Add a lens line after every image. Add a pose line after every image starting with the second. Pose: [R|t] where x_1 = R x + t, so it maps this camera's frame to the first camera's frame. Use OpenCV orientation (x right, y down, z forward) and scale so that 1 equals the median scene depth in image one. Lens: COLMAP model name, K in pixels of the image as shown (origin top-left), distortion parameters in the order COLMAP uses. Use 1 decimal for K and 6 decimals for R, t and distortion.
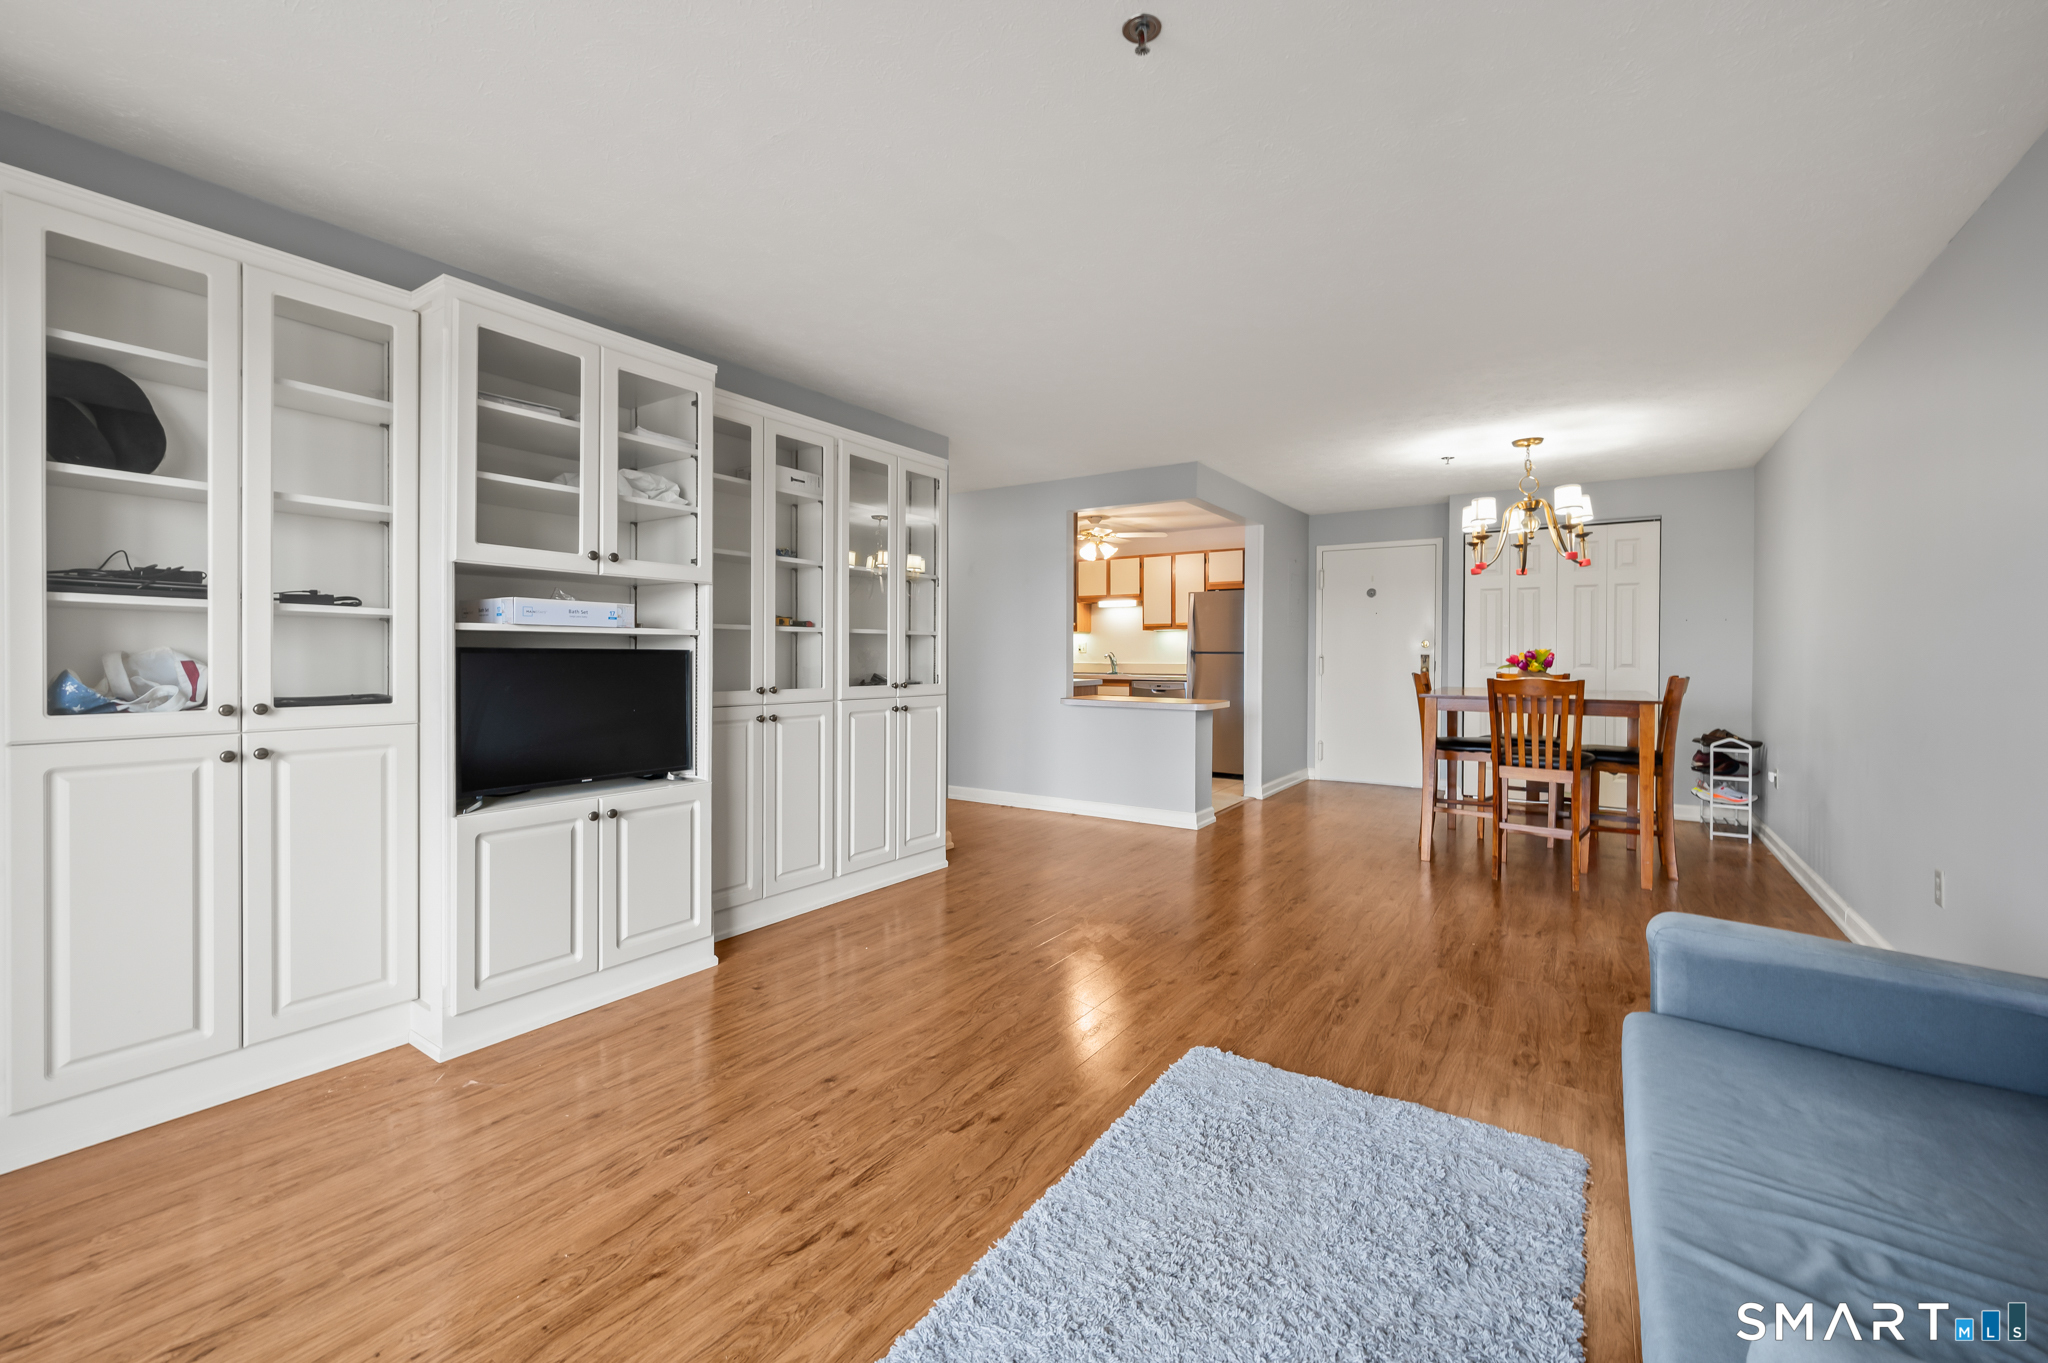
lens RADIAL K [[826.0, 0, 1017.3], [0, 826.0, 665.2], [0, 0, 1]] dist [-0.001924, -0.000154]
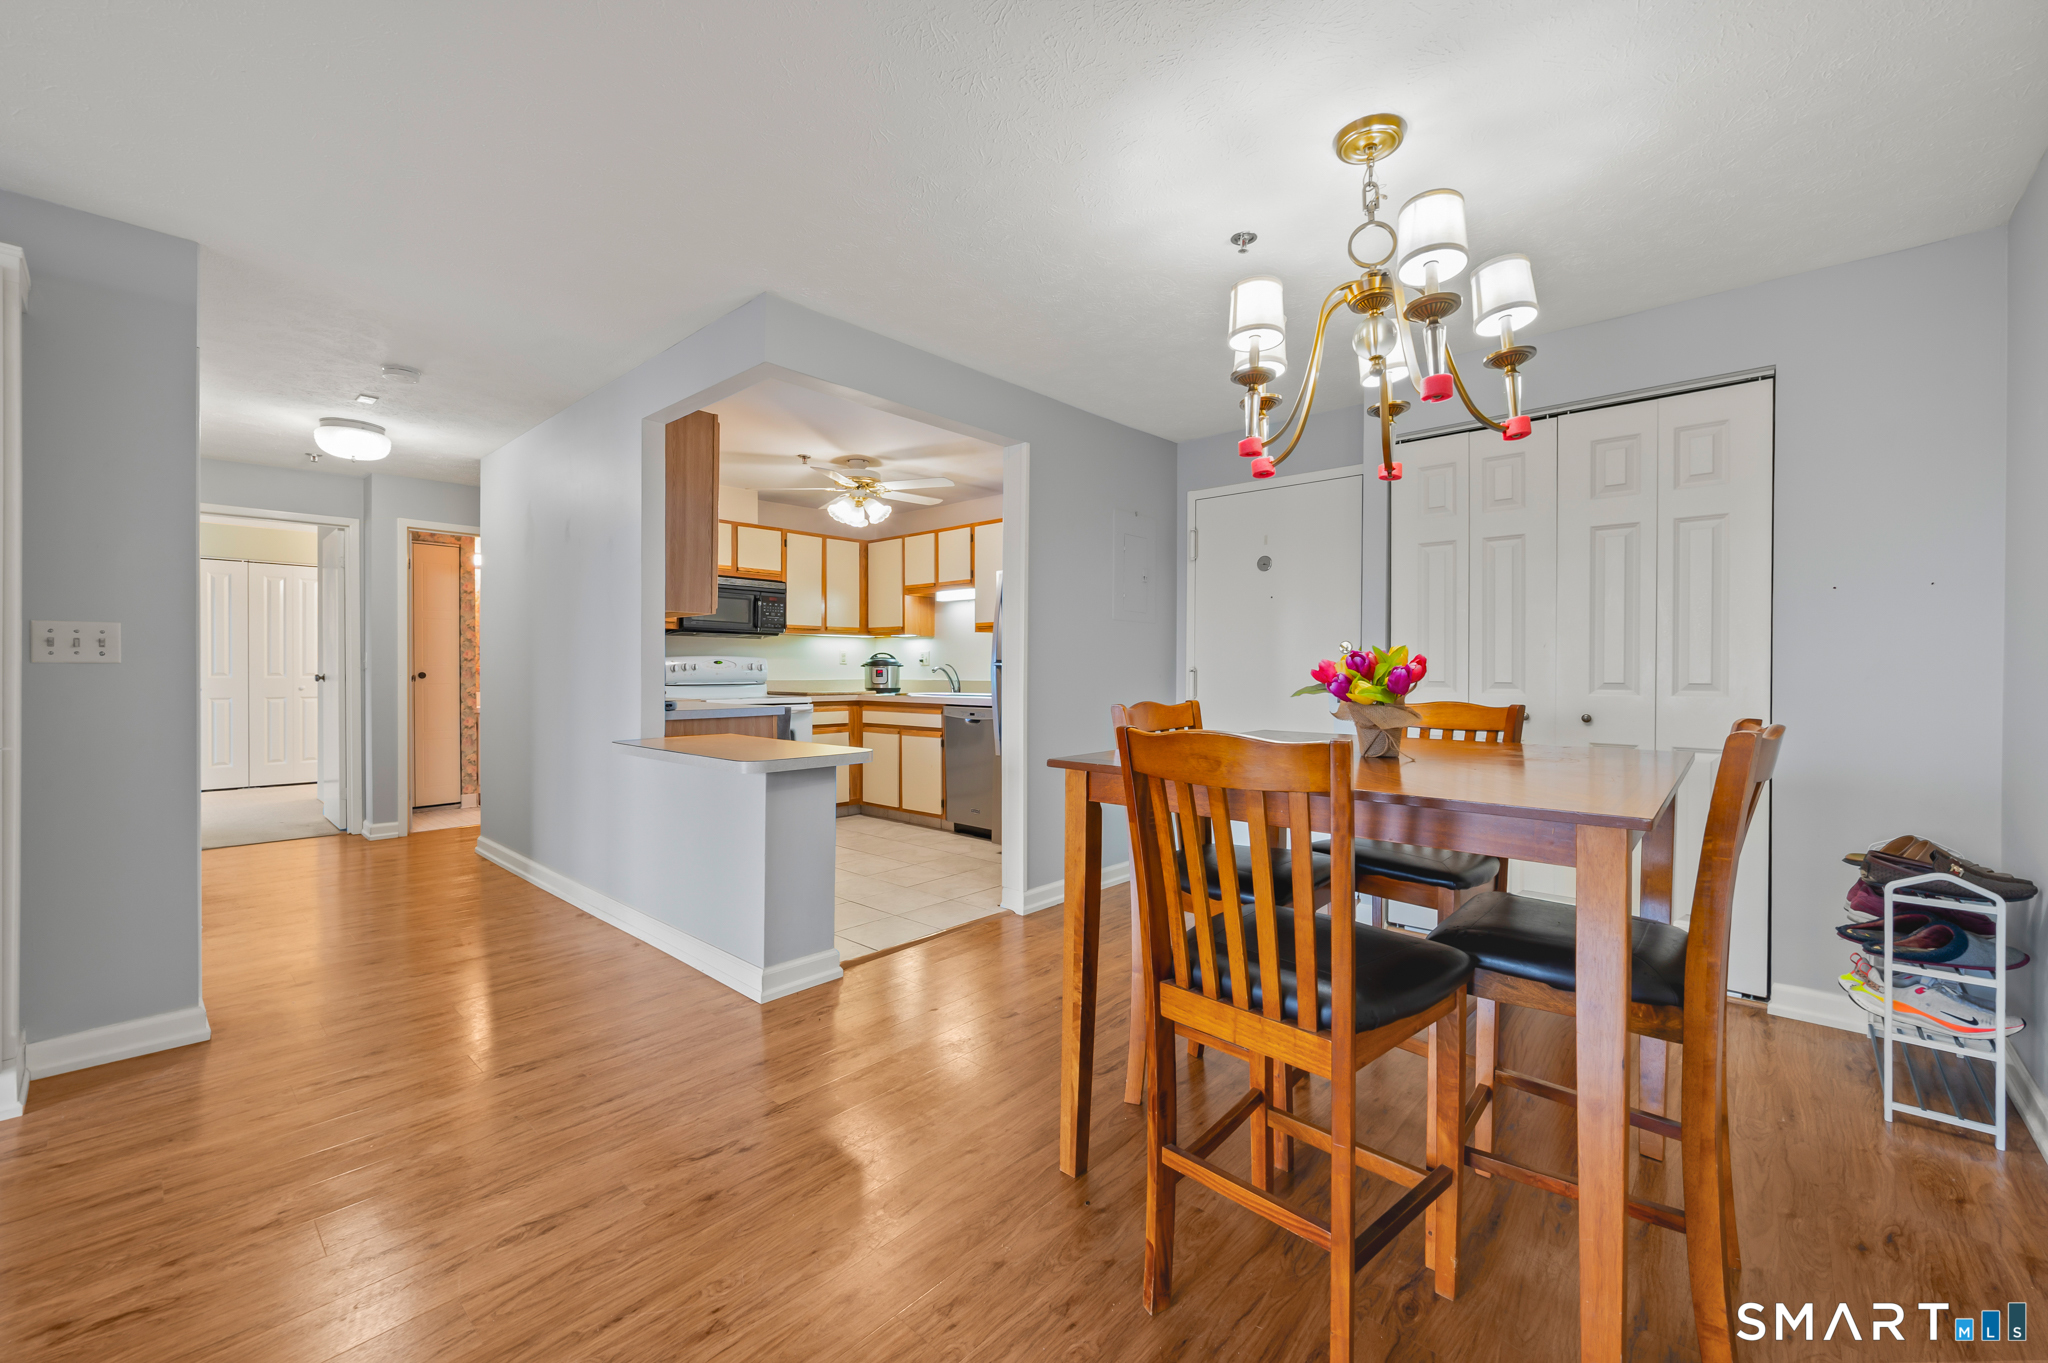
lens RADIAL K [[829.0, 0, 1015.4], [0, 829.0, 677.7], [0, 0, 1]] dist [0.002131, 0.000322]
pose [[0.990016, -0.000307, -0.140956, 0.481643], [-0.000143, 0.999995, -0.003180, -0.003482], [0.140956, 0.003168, 0.990011, 0.542634]]
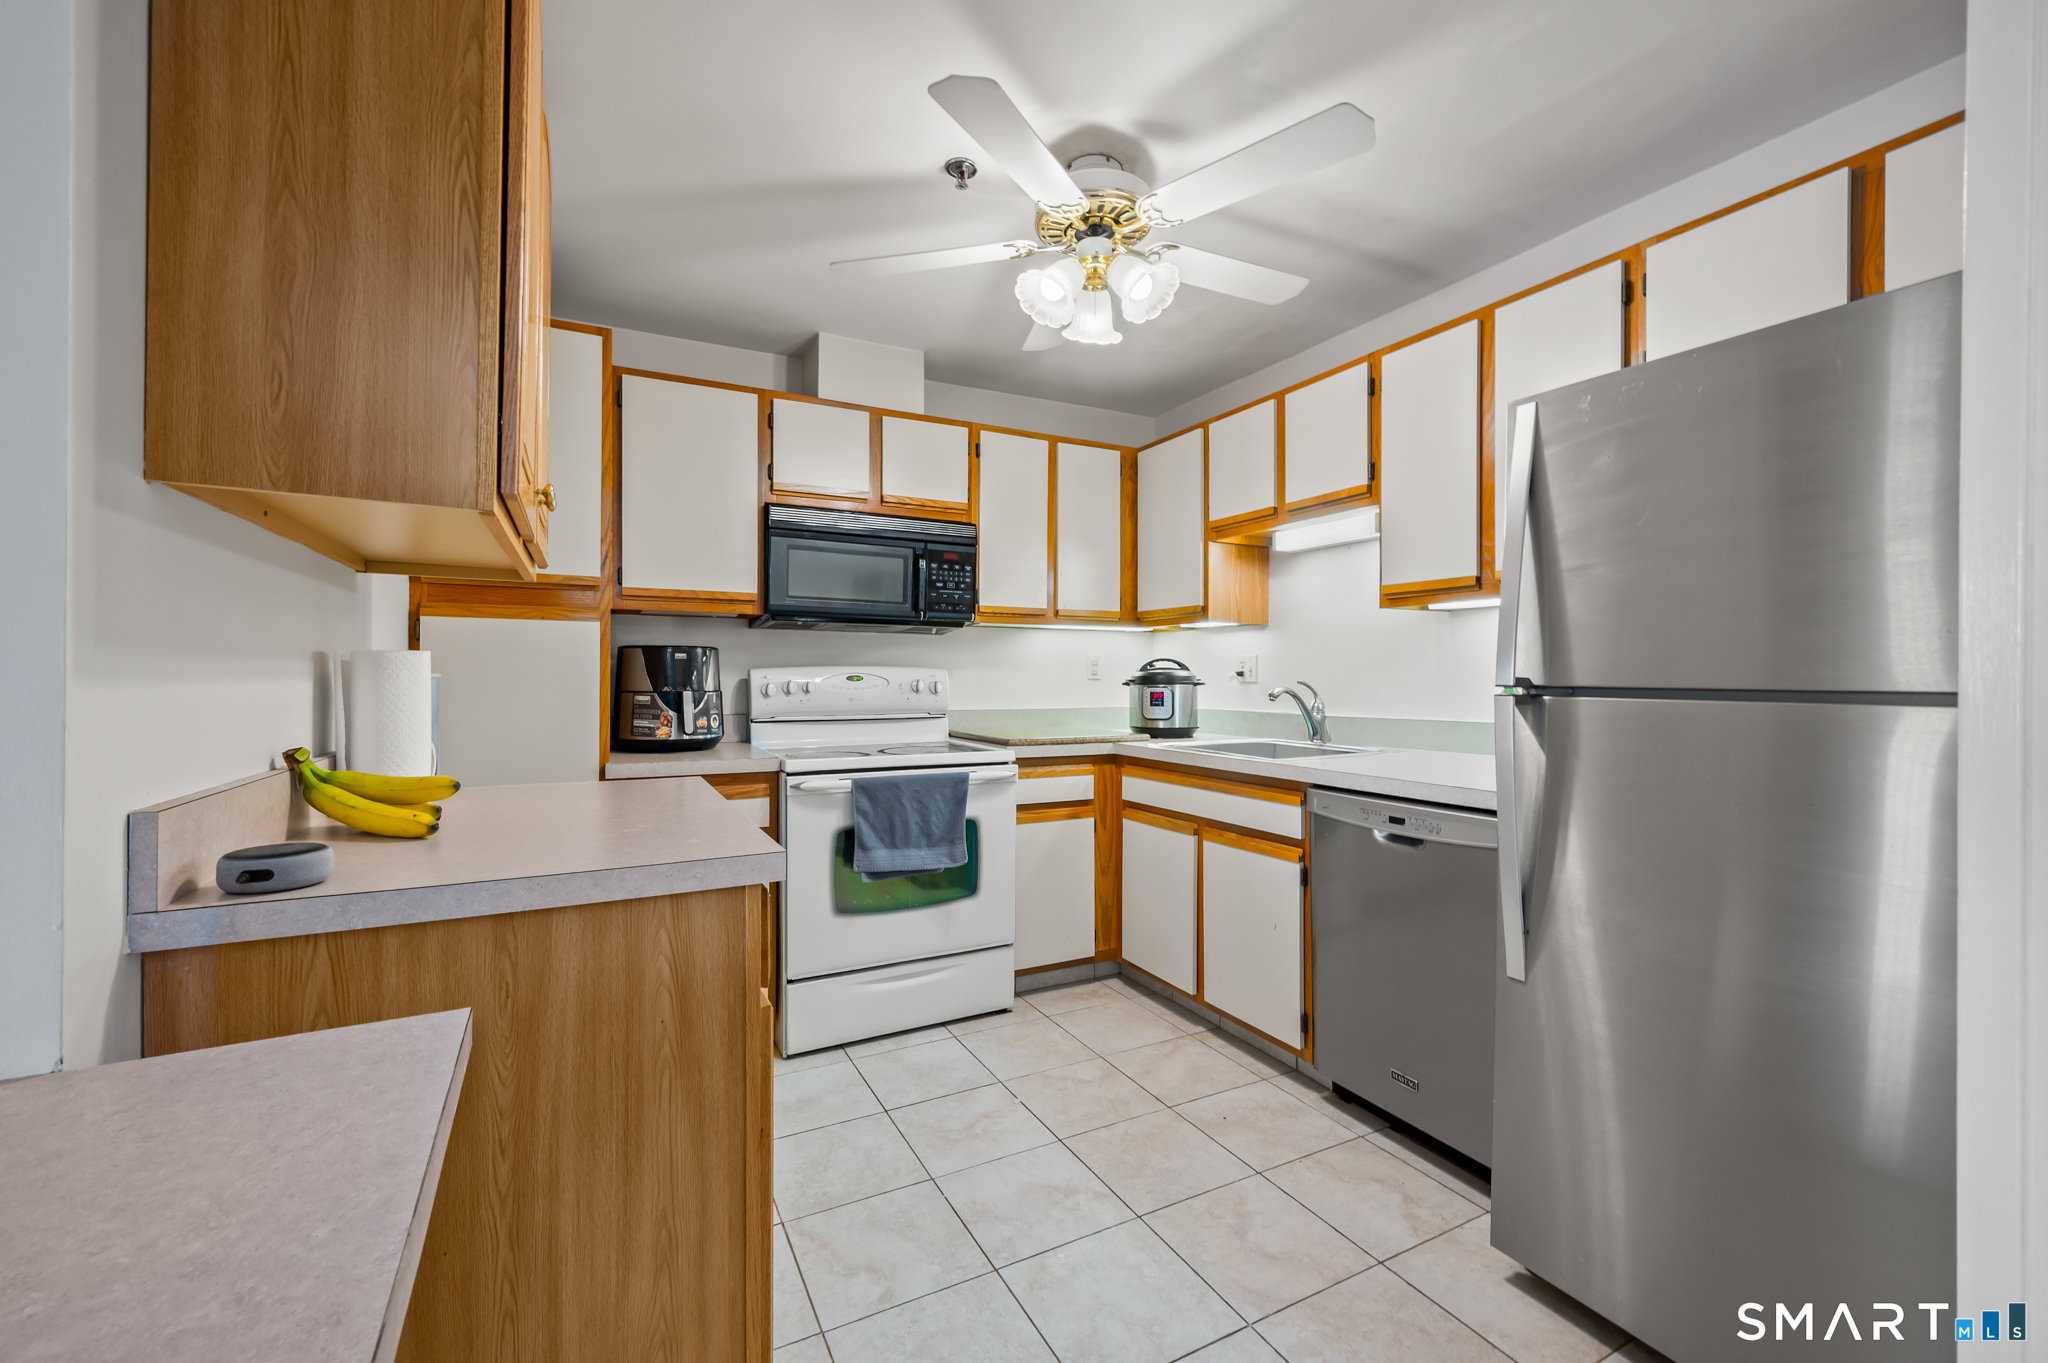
lens RADIAL K [[829.0, 0, 1015.4], [0, 829.0, 677.7], [0, 0, 1]] dist [0.002131, 0.000322]
pose [[0.882016, -0.000248, -0.471218, 0.300114], [-0.004969, 0.999939, -0.009827, -0.024391], [0.471192, 0.011010, 0.881962, 1.160084]]
